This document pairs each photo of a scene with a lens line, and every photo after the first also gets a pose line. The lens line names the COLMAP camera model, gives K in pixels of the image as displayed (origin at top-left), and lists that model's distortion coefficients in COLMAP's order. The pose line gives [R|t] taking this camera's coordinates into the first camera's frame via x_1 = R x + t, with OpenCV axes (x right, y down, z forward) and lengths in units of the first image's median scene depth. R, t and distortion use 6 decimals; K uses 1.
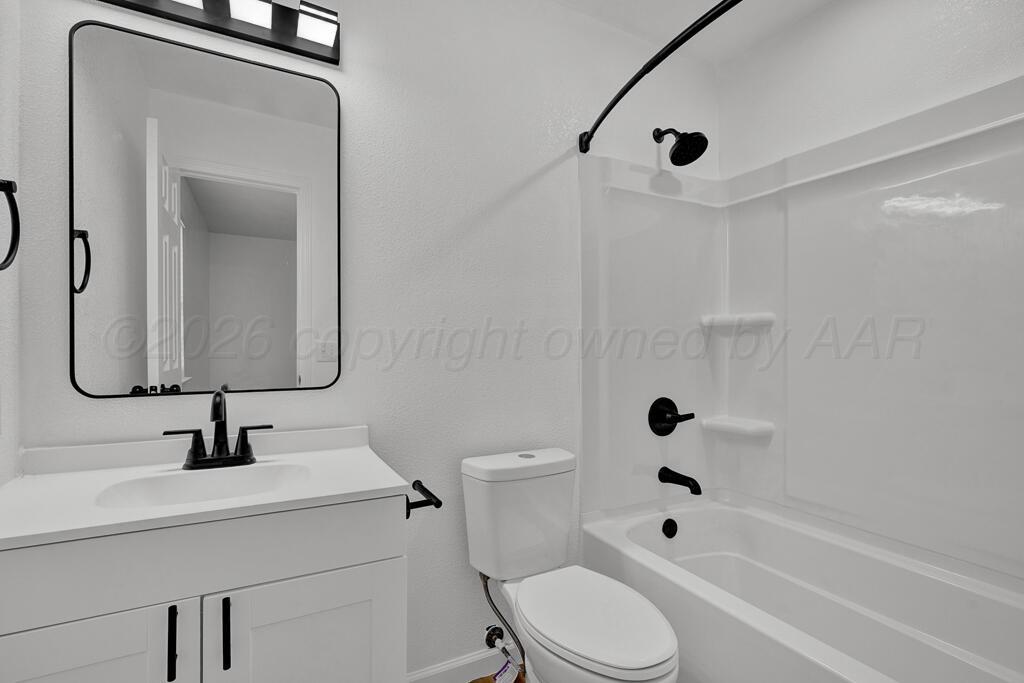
lens RADIAL K [[474.1, 0, 510.6], [0, 474.1, 345.3], [0, 0, 1]] dist [0.001995, -0.000280]
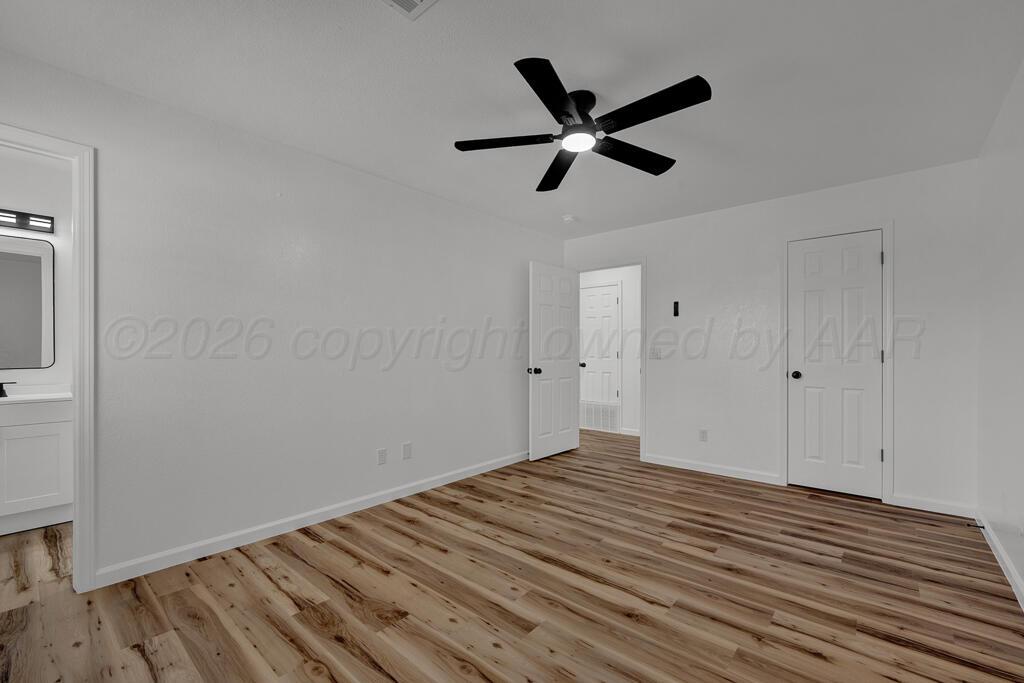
lens RADIAL K [[432.1, 0, 512.1], [0, 432.1, 345.6], [0, 0, 1]] dist [0.002496, 0.000488]
pose [[0.934203, 0.002006, 0.356736, 1.077822], [-0.000749, 0.999993, -0.003660, 0.002491], [-0.356741, 0.003152, 0.934198, -1.988768]]
